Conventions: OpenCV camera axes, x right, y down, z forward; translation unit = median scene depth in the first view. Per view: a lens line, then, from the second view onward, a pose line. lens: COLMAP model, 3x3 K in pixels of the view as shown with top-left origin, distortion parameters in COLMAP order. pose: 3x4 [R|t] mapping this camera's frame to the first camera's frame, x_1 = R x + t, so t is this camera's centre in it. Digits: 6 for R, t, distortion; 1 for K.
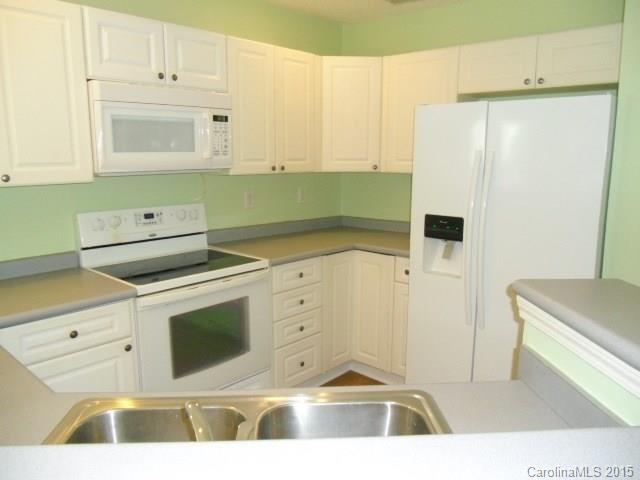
lens RADIAL K [[486.9, 0, 320.0], [0, 486.9, 240.0], [0, 0, 1]] dist [-0.034859, -0.001234]
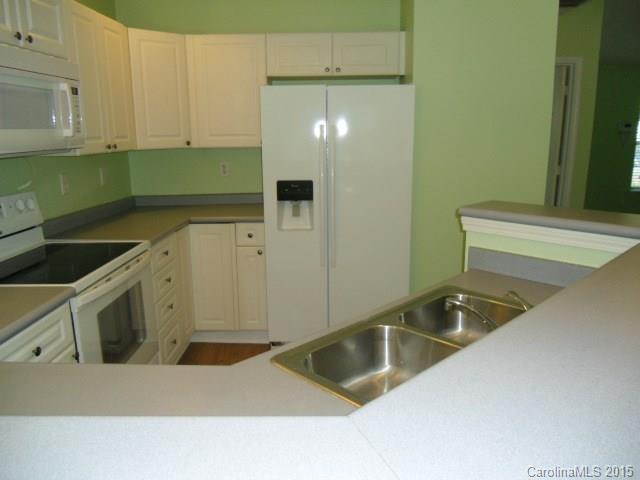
lens RADIAL K [[485.7, 0, 320.0], [0, 485.7, 240.0], [0, 0, 1]] dist [-0.026703, 0.004789]
pose [[0.759877, -0.153397, 0.631709, -0.452883], [0.125779, 0.988091, 0.088638, -0.002954], [-0.637782, 0.012102, 0.770122, 0.041201]]
